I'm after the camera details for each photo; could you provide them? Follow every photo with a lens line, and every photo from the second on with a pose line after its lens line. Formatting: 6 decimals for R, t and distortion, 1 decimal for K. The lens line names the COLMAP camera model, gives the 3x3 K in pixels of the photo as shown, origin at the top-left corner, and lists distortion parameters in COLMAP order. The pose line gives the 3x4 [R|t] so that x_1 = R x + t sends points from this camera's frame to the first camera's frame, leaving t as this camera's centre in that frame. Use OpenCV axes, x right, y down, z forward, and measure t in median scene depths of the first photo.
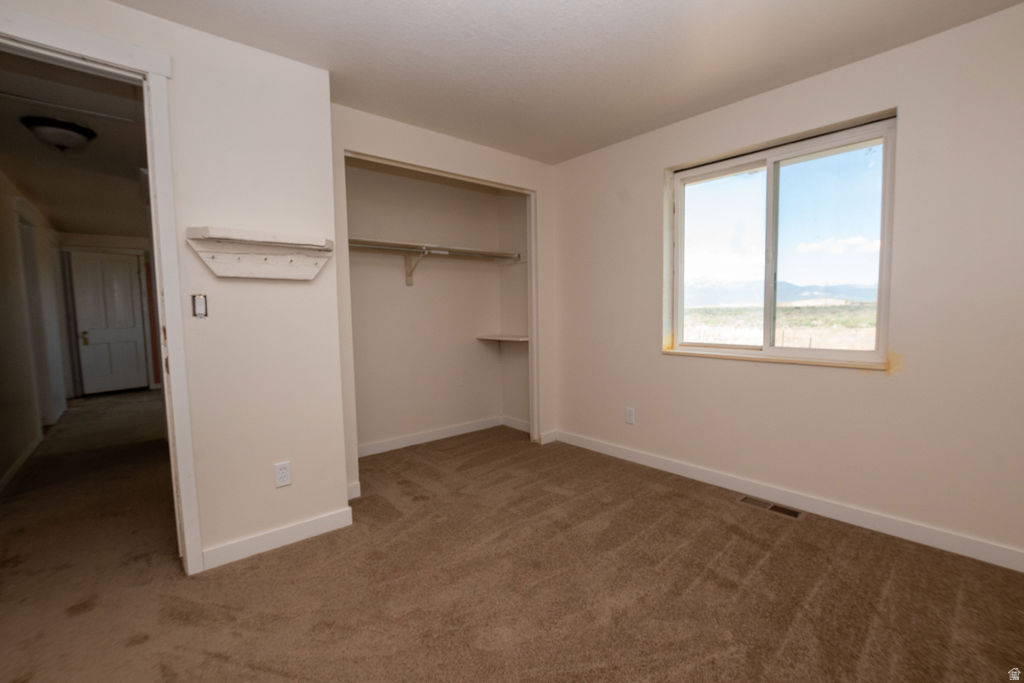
lens RADIAL K [[448.8, 0, 514.9], [0, 448.8, 343.1], [0, 0, 1]] dist [-0.036178, 0.007337]
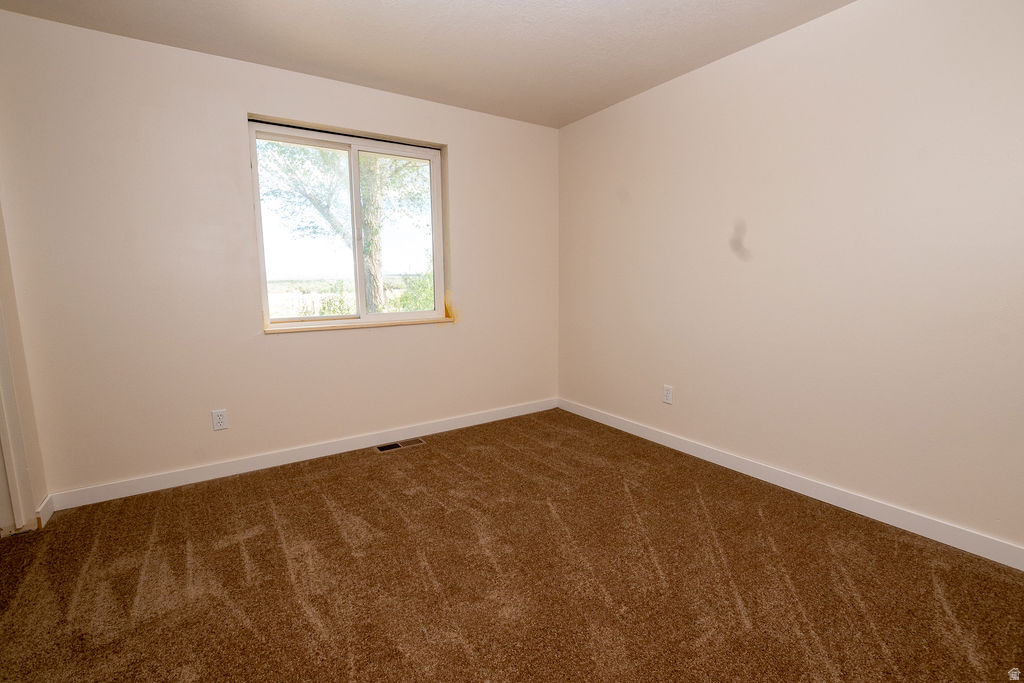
lens RADIAL K [[448.8, 0, 514.9], [0, 448.8, 343.1], [0, 0, 1]] dist [-0.036178, 0.007337]
pose [[0.118407, -0.126220, 0.984910, -0.529811], [0.076765, 0.990083, 0.117654, -0.026115], [-0.989993, 0.061676, 0.126922, 0.480155]]
